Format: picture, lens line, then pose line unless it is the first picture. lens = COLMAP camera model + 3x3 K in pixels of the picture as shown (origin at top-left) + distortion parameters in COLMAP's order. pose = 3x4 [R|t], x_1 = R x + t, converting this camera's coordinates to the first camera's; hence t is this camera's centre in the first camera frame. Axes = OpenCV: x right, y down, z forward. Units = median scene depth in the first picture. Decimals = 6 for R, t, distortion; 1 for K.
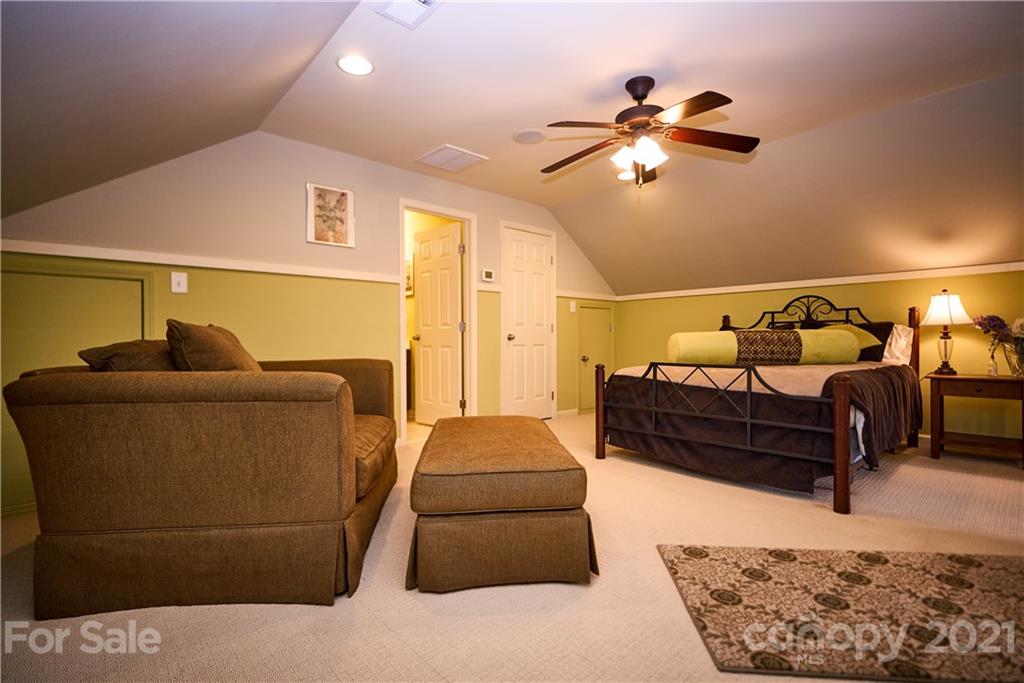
lens RADIAL K [[476.5, 0, 507.6], [0, 476.5, 341.3], [0, 0, 1]] dist [-0.002318, -0.000027]
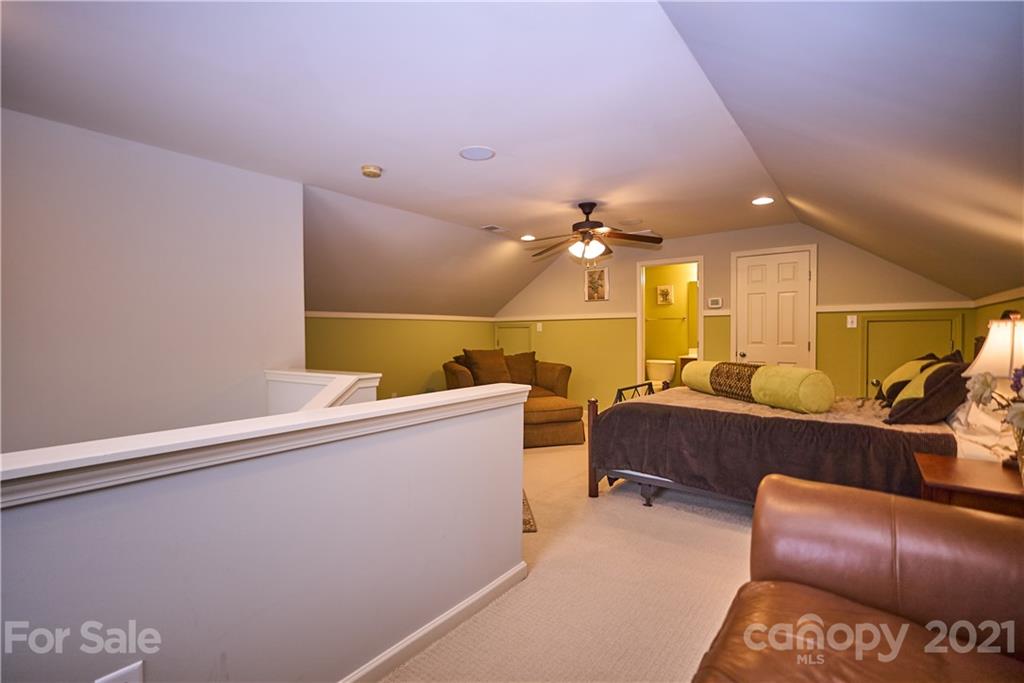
lens RADIAL K [[476.5, 0, 507.6], [0, 476.5, 341.3], [0, 0, 1]] dist [-0.002318, -0.000027]
pose [[0.188345, 0.020768, -0.981883, 1.384543], [0.000174, 0.999776, 0.021180, -0.086775], [0.982103, -0.004160, 0.188299, 0.327941]]
